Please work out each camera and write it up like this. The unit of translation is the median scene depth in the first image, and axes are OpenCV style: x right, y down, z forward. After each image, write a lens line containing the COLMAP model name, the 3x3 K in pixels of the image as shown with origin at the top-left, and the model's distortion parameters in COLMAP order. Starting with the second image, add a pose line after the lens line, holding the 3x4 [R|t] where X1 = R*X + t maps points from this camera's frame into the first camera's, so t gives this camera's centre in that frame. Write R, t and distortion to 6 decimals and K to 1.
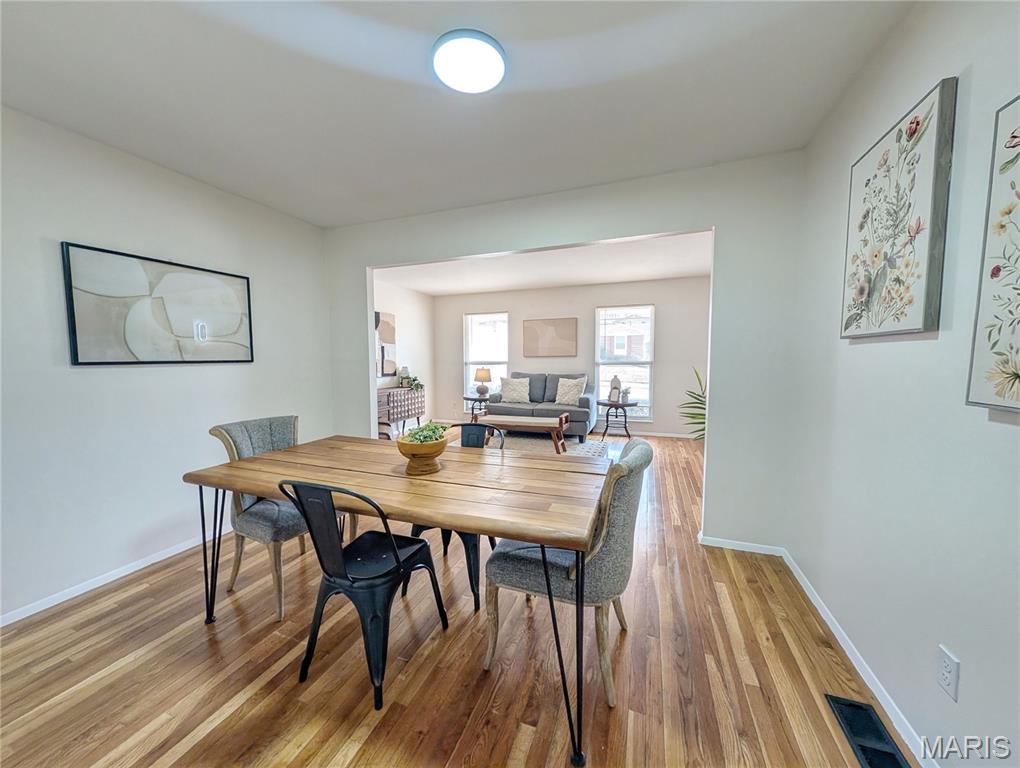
lens RADIAL K [[375.4, 0, 516.8], [0, 375.4, 379.3], [0, 0, 1]] dist [0.000290, 0.000032]
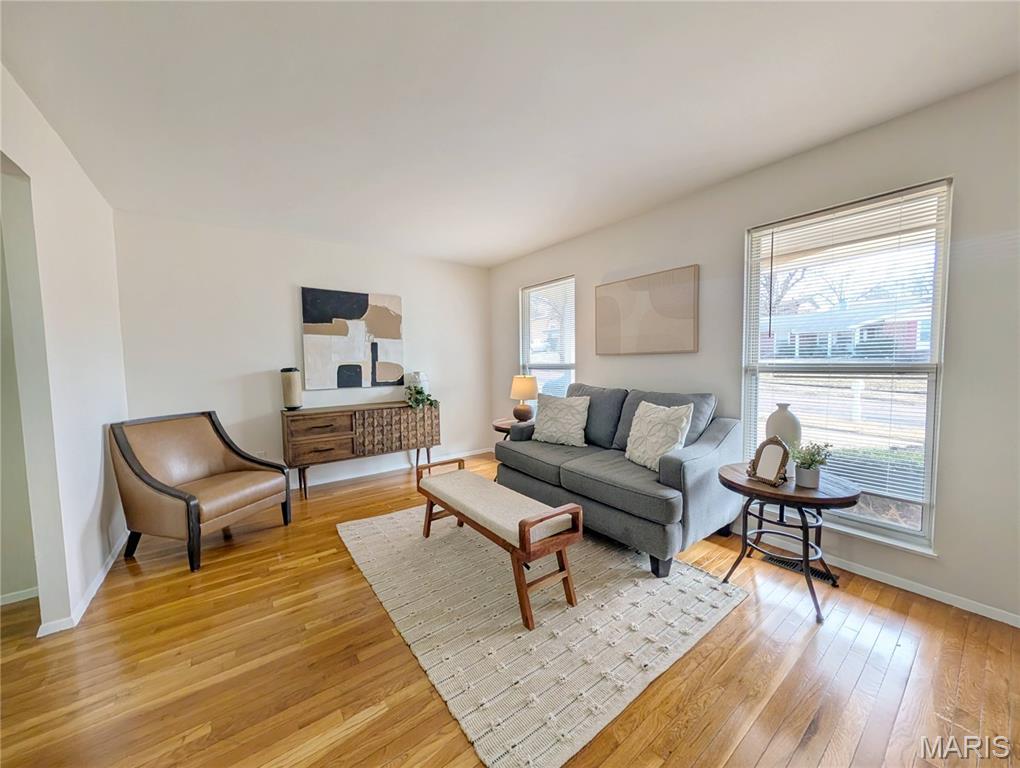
lens RADIAL K [[375.4, 0, 511.5], [0, 375.4, 383.4], [0, 0, 1]] dist [0.000290, 0.000032]
pose [[0.849298, 0.027458, -0.527199, 0.215998], [-0.022399, 0.999621, 0.015981, -0.028120], [0.527439, -0.001764, 0.849591, 0.523260]]
